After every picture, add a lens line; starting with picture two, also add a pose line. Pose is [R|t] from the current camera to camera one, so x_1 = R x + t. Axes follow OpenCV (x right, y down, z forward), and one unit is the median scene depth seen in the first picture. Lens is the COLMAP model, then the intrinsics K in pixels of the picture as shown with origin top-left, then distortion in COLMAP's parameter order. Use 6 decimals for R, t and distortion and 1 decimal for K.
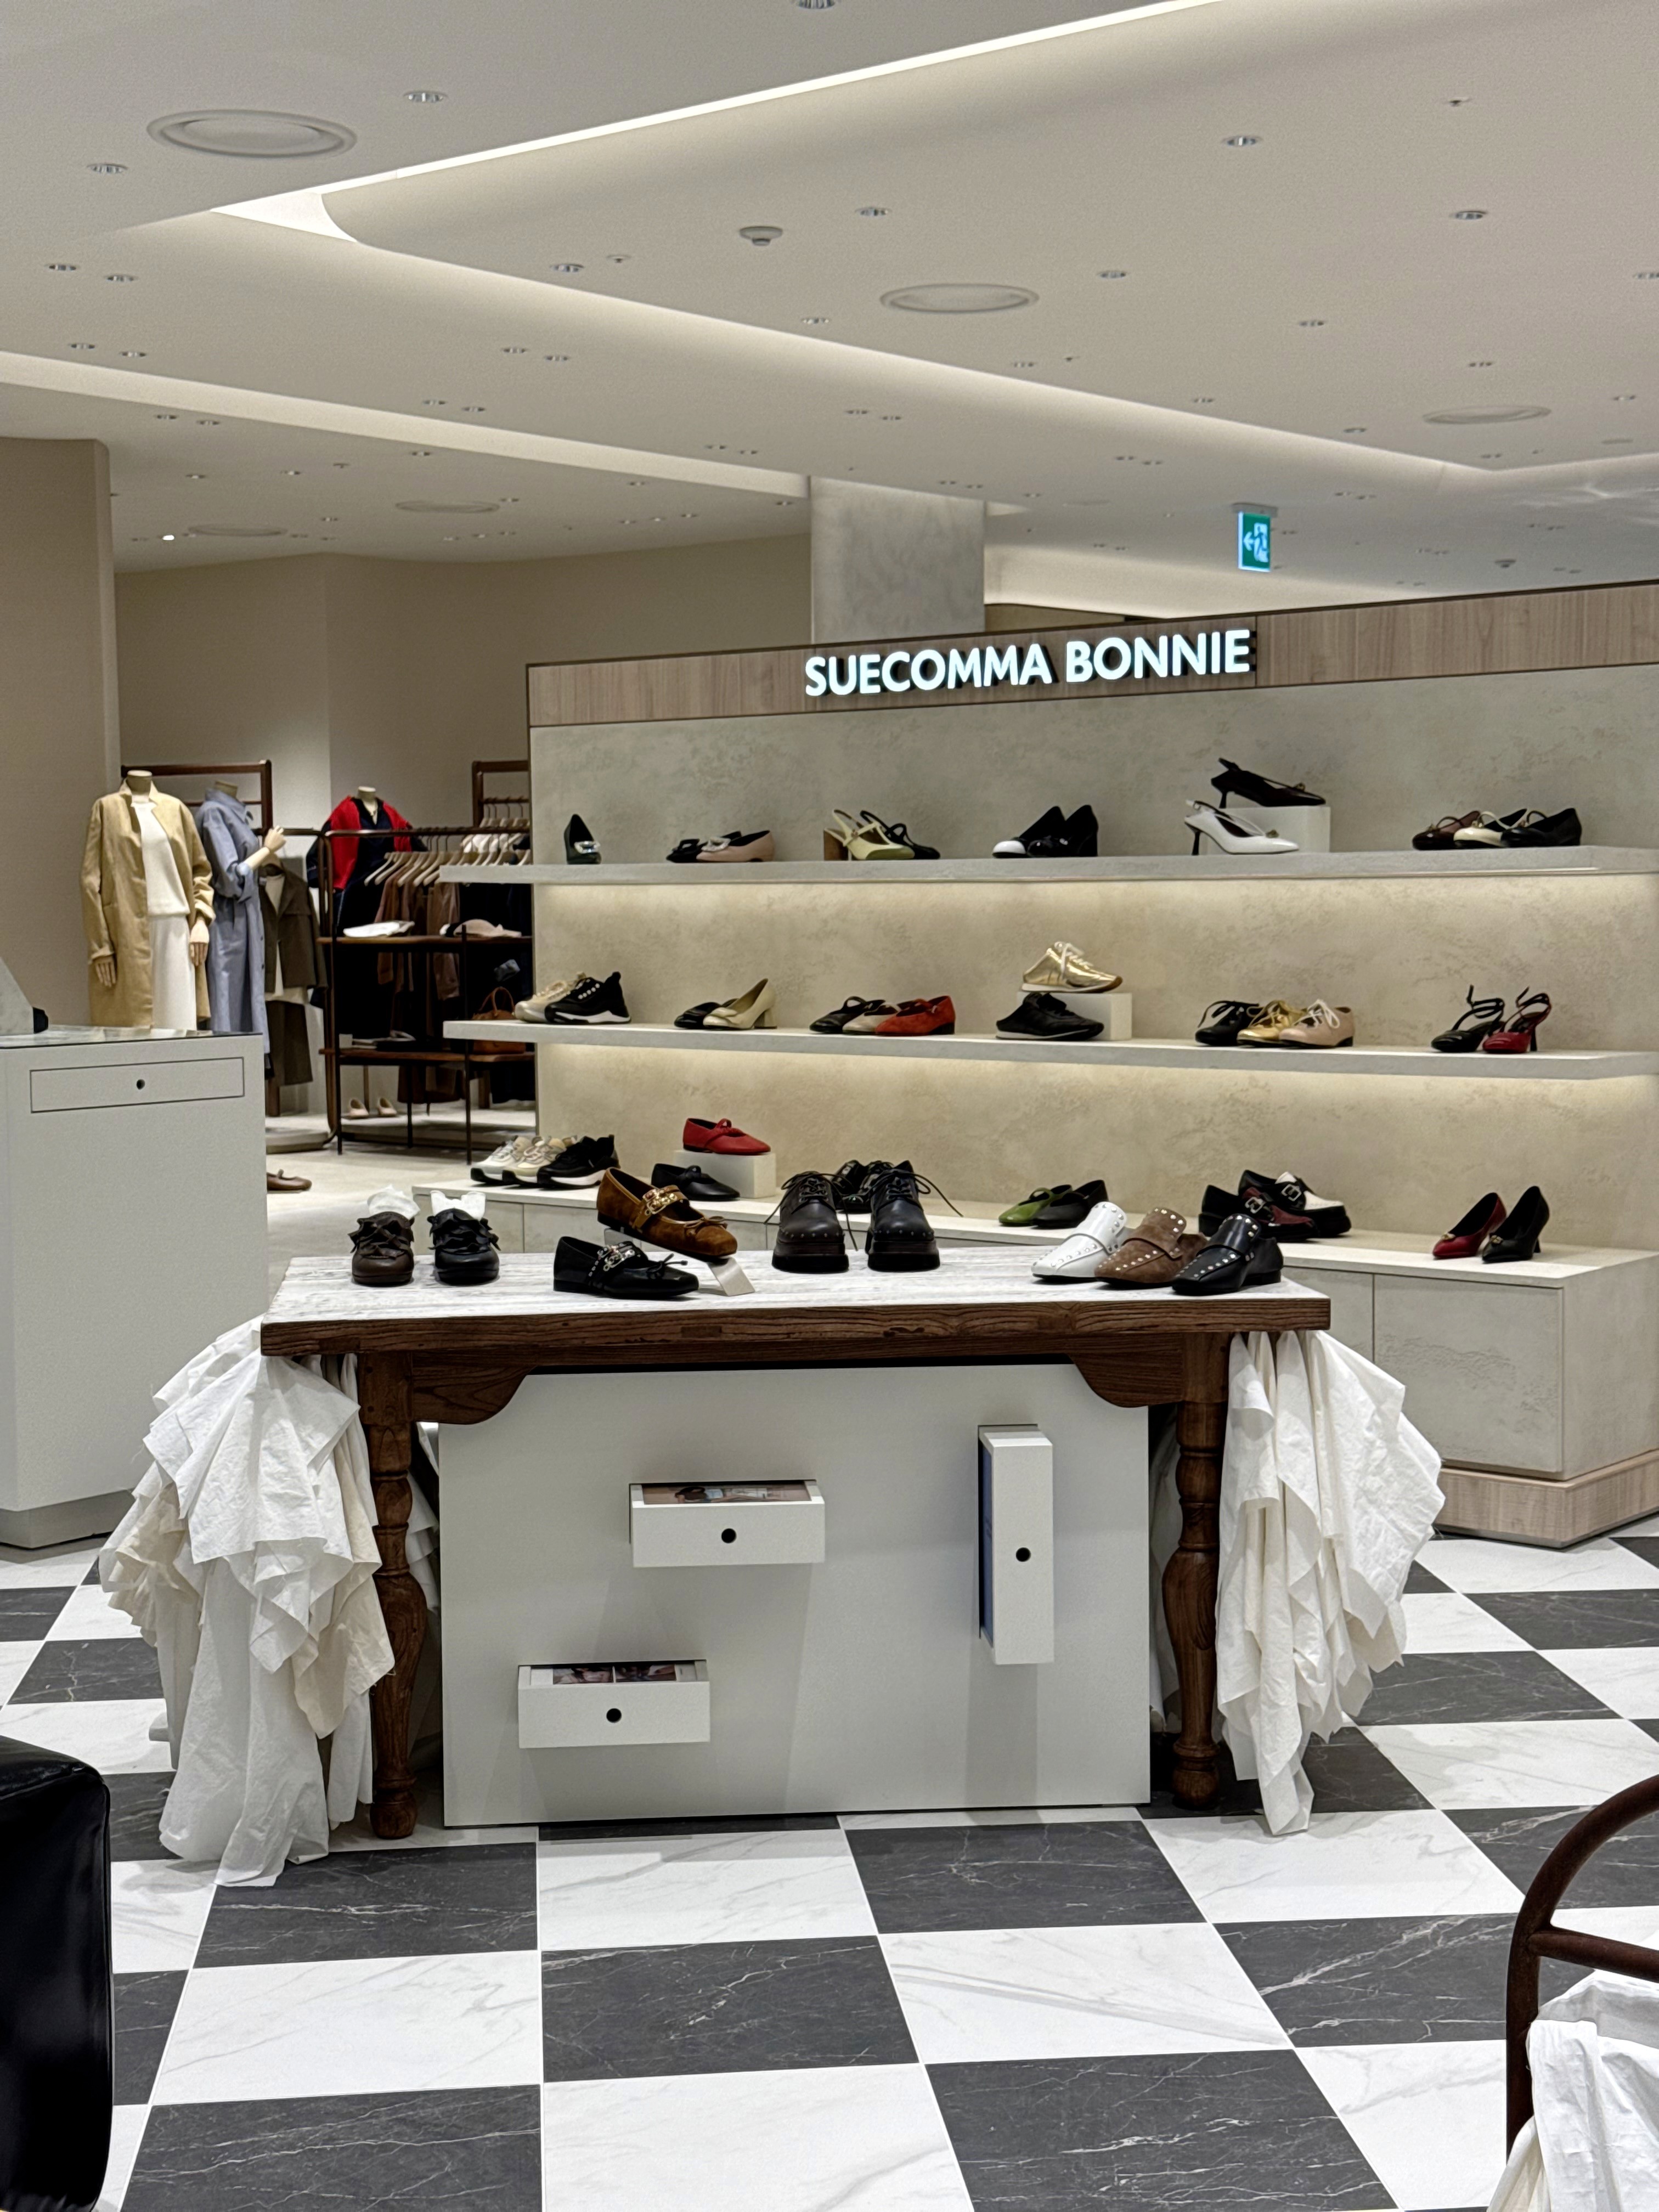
lens RADIAL K [[3114.9, 0, 829.5], [0, 3114.9, 1106.0], [0, 0, 1]] dist [0.130639, -0.018487]
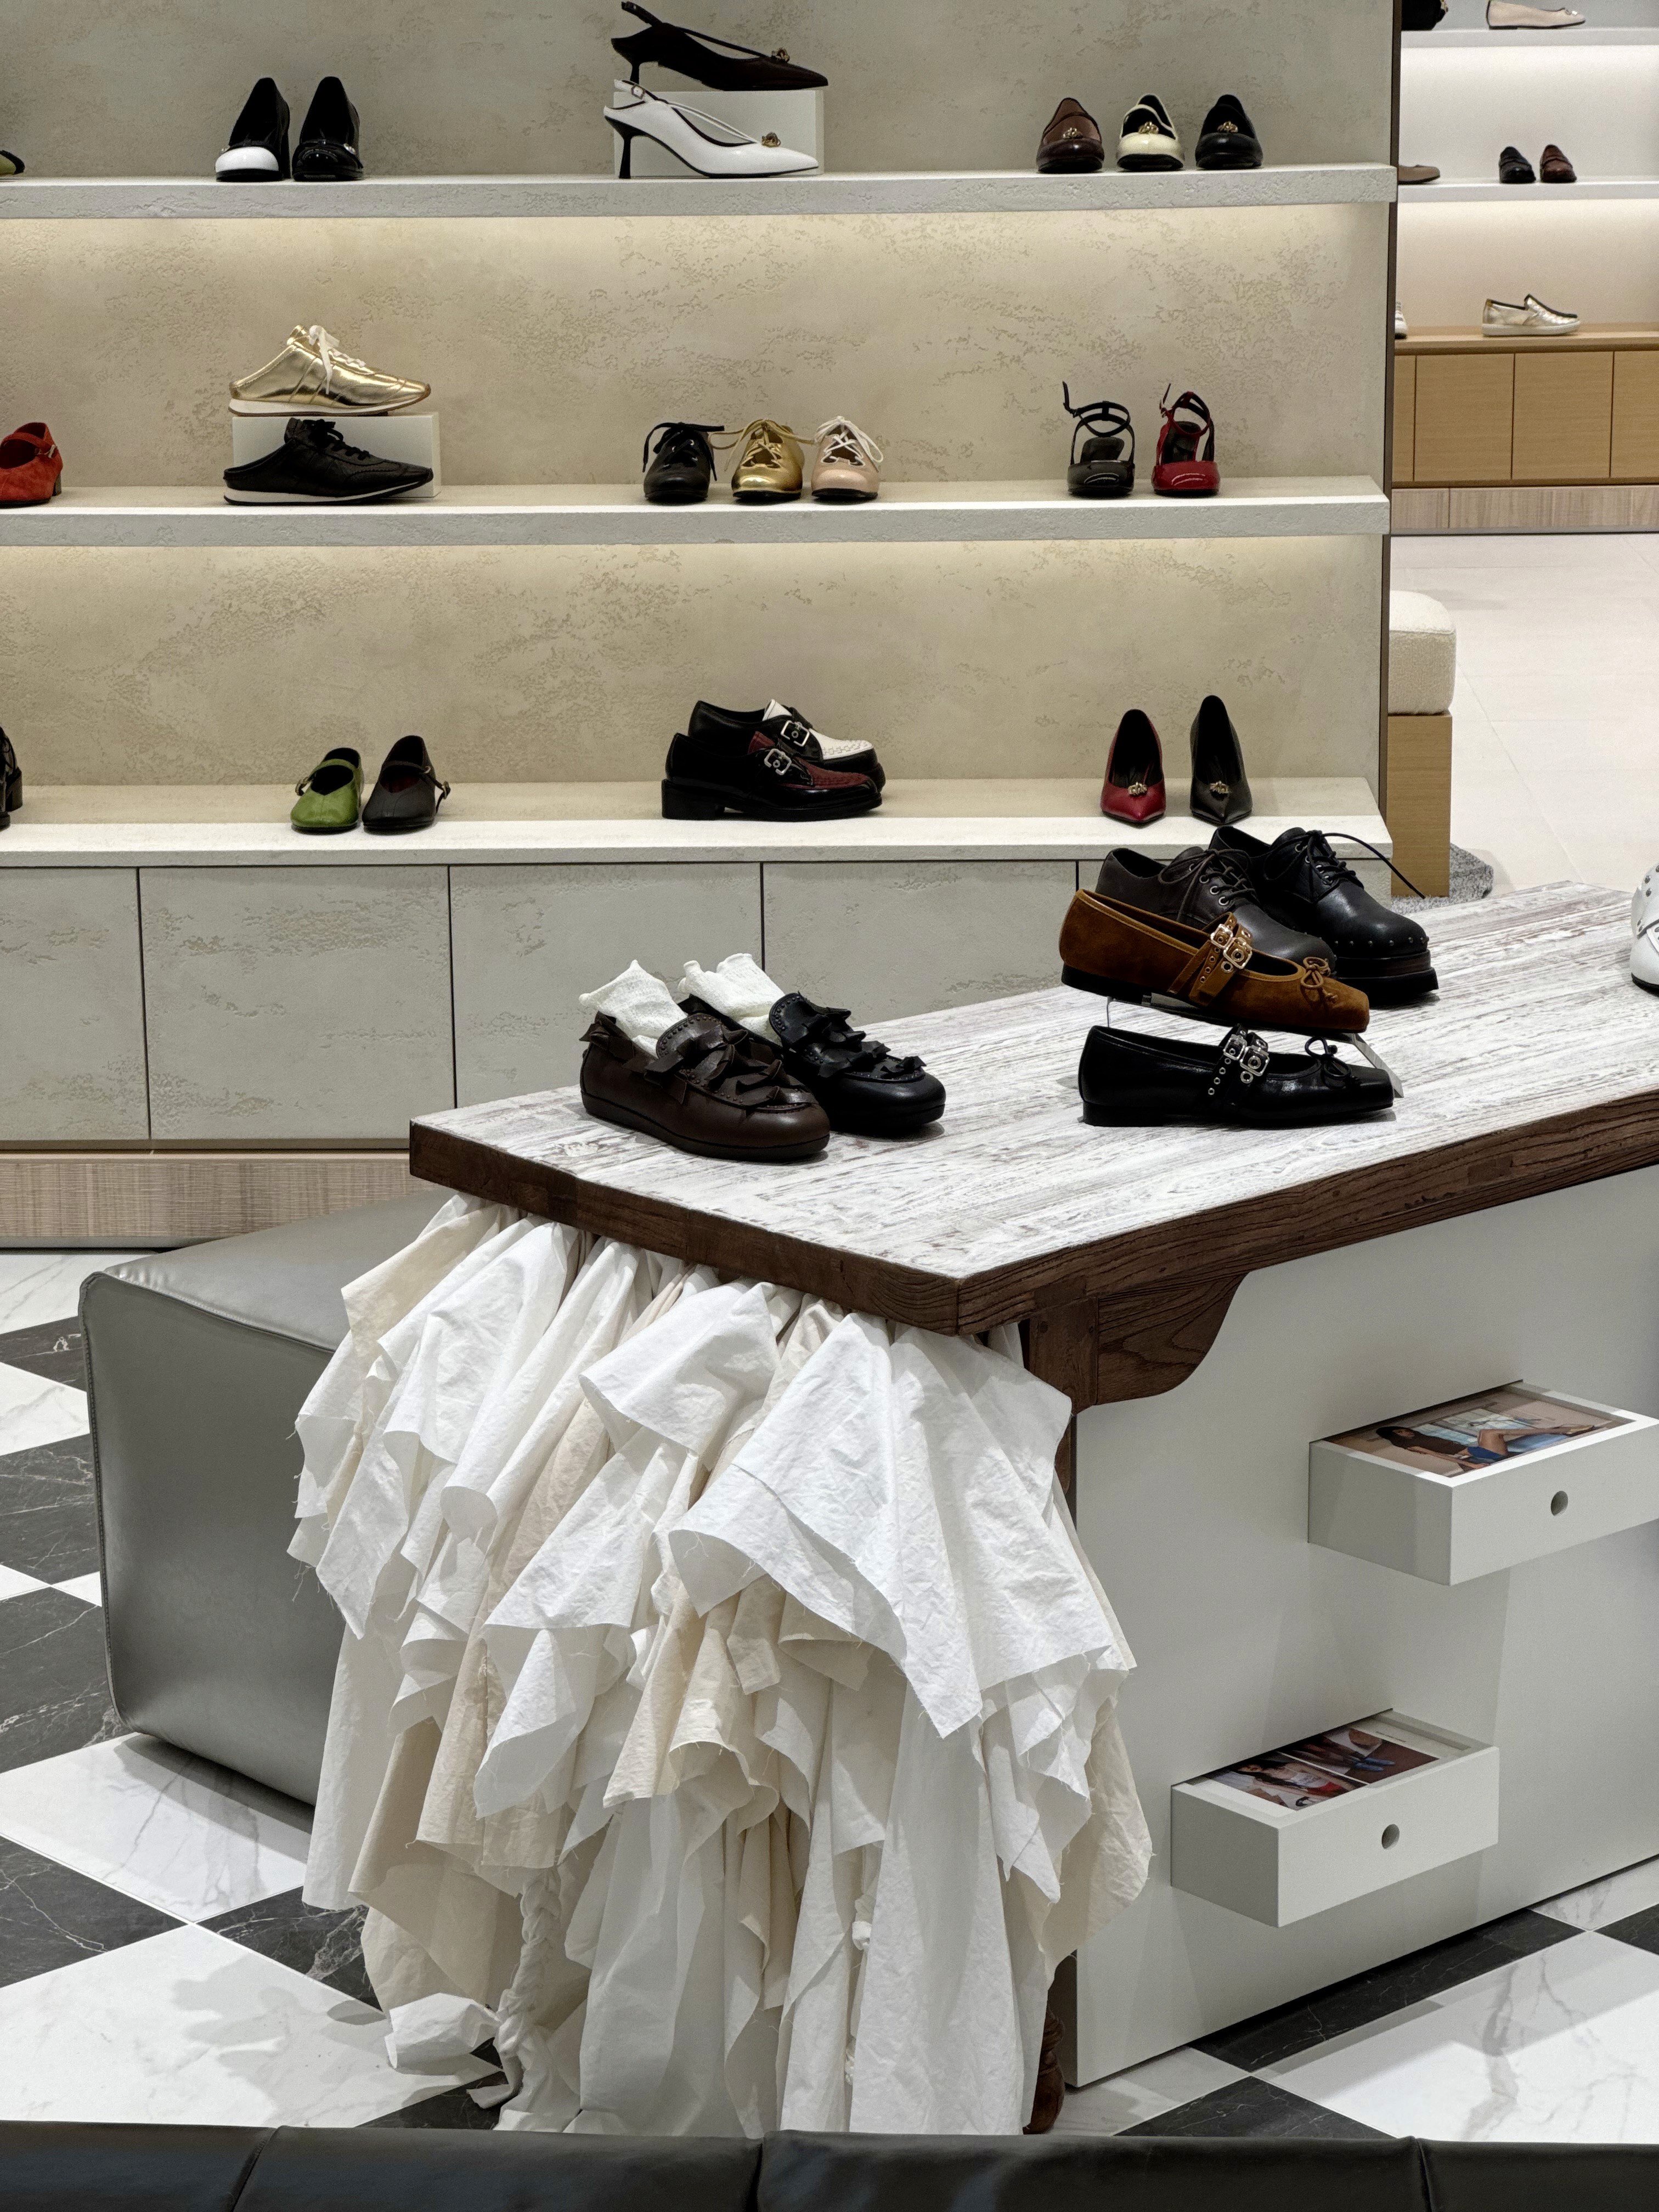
lens RADIAL K [[4948.7, 0, 829.5], [0, 4948.7, 1106.0], [0, 0, 1]] dist [-0.029371, 2.741620]
pose [[0.797488, -0.138913, 0.587125, -0.426042], [0.048564, 0.984755, 0.167028, -0.062183], [-0.601377, -0.104690, 0.792077, 0.218341]]
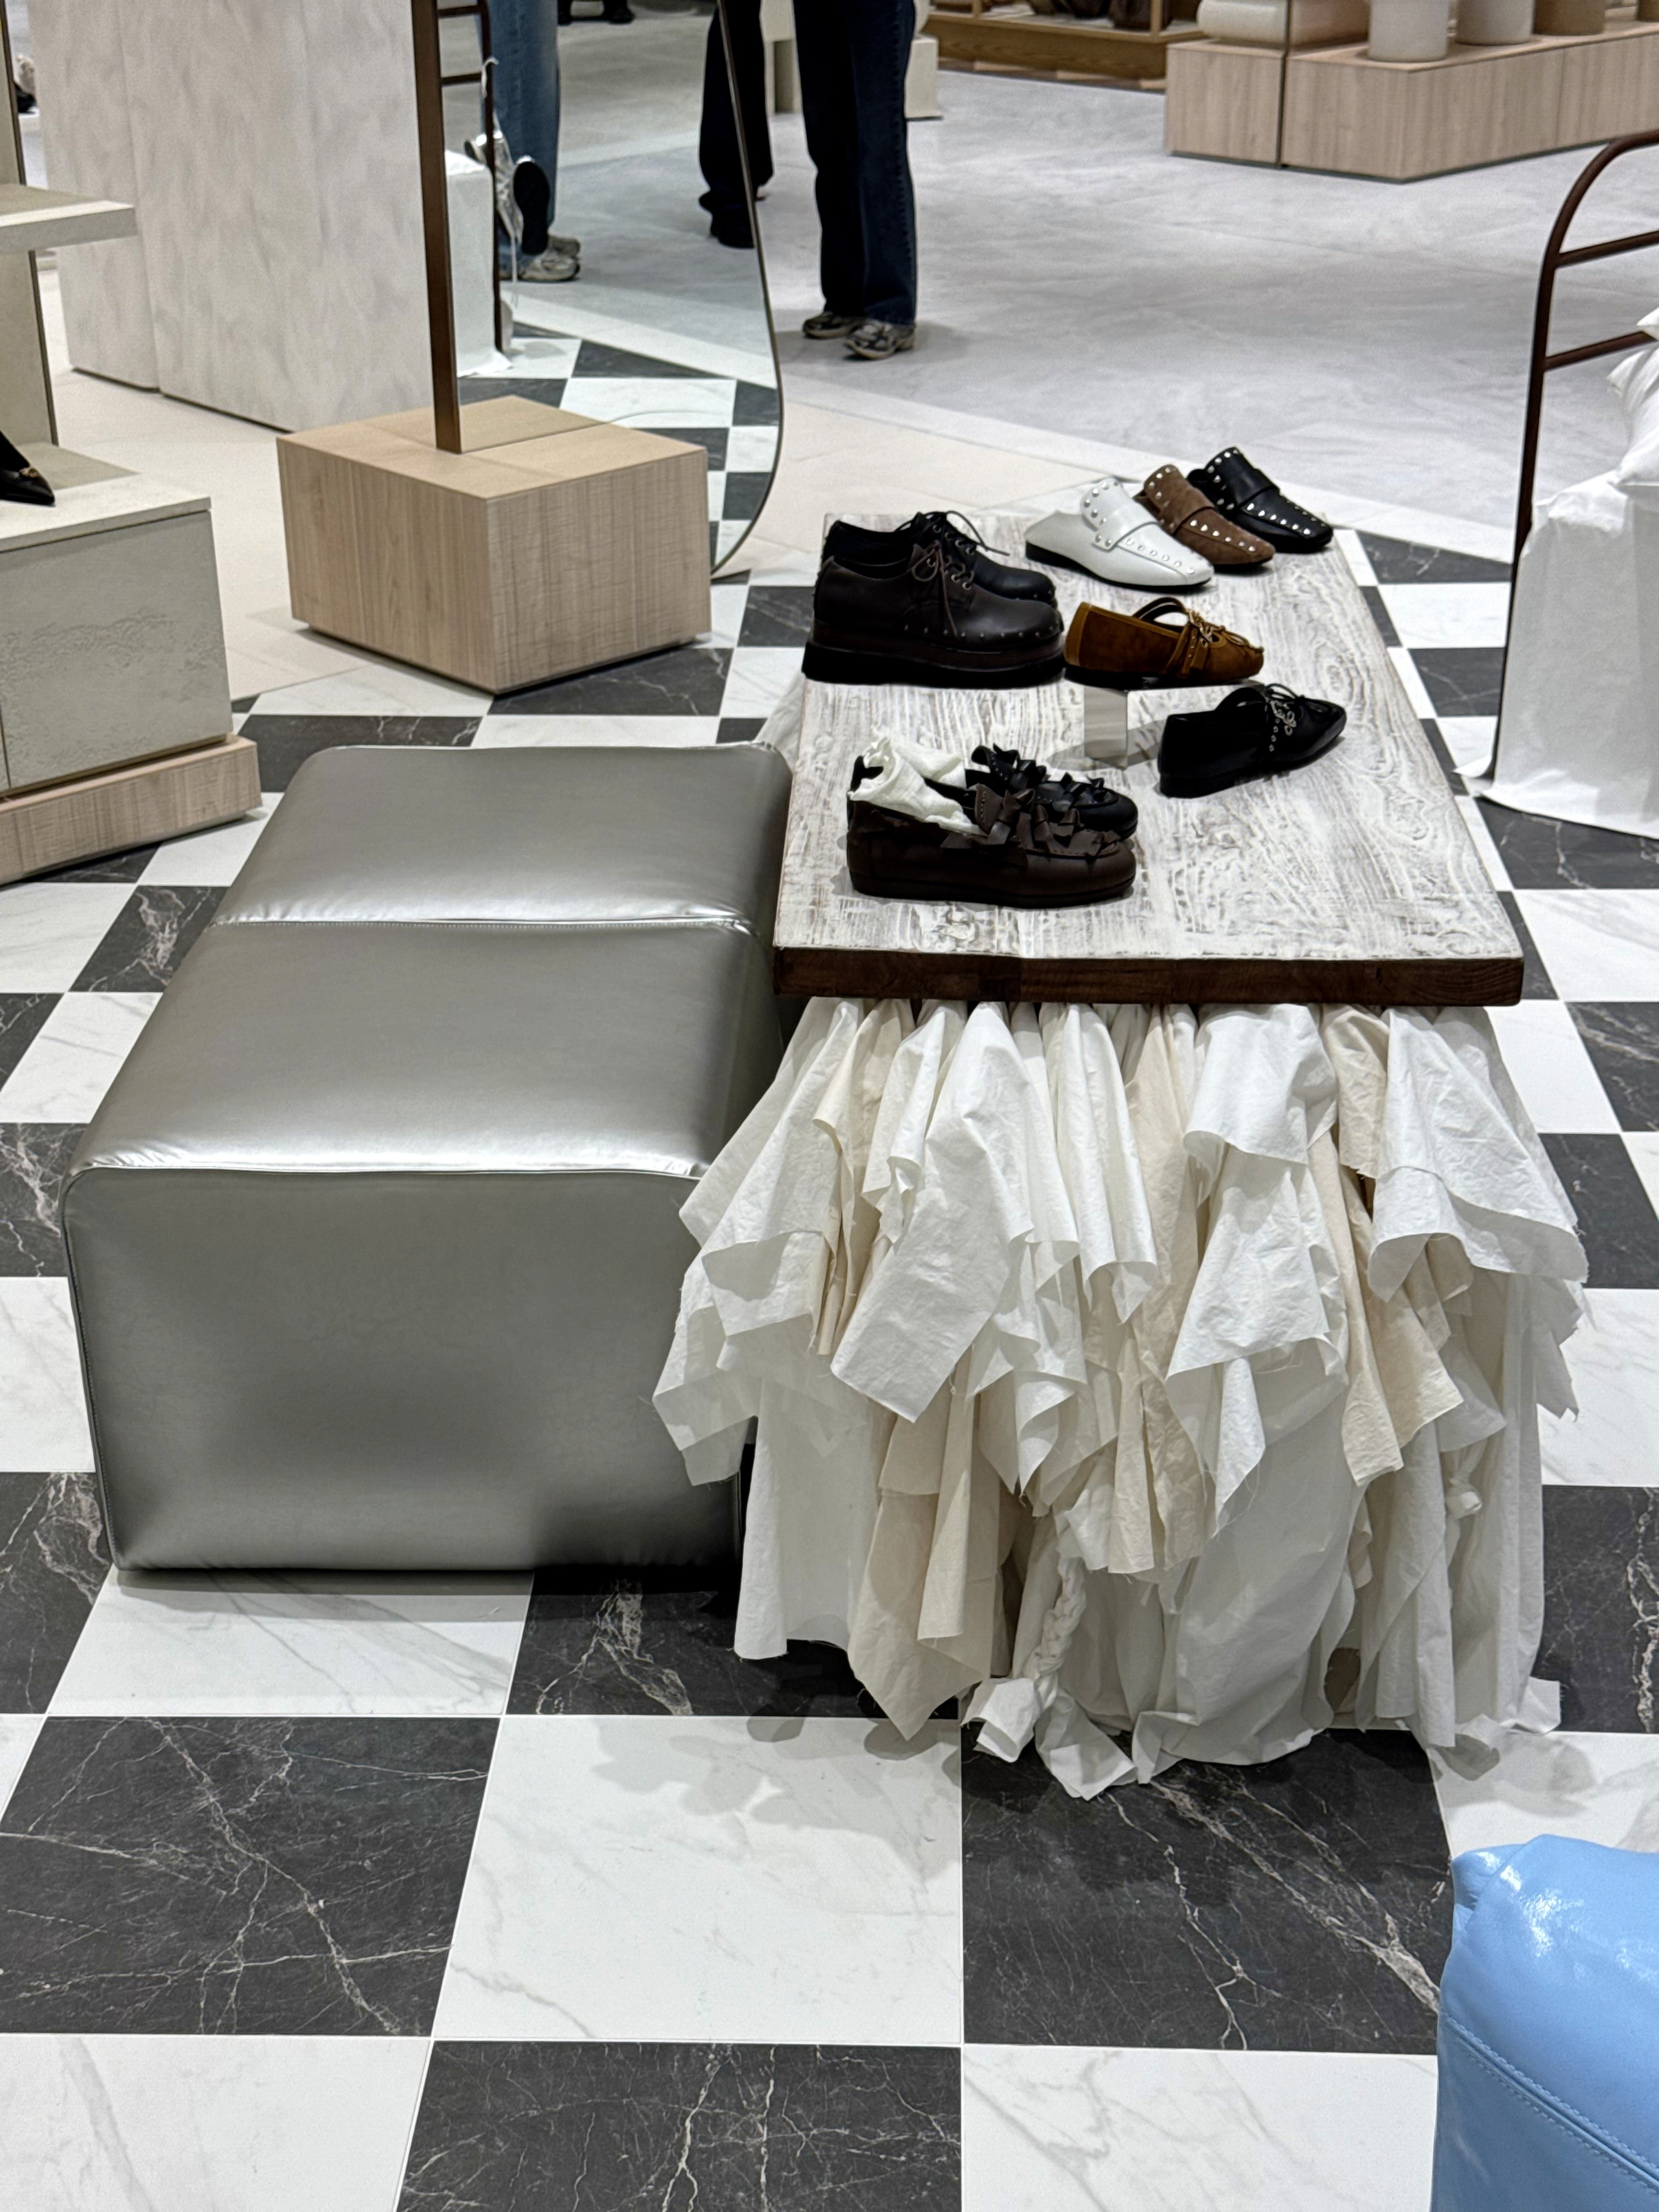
lens RADIAL K [[3037.0, 0, 829.5], [0, 3037.0, 1106.0], [0, 0, 1]] dist [0.023454, 0.791283]
pose [[0.129878, -0.412589, 0.901611, -0.468746], [0.077764, 0.910750, 0.405570, -0.098958], [-0.988476, 0.017438, 0.150371, 0.651817]]
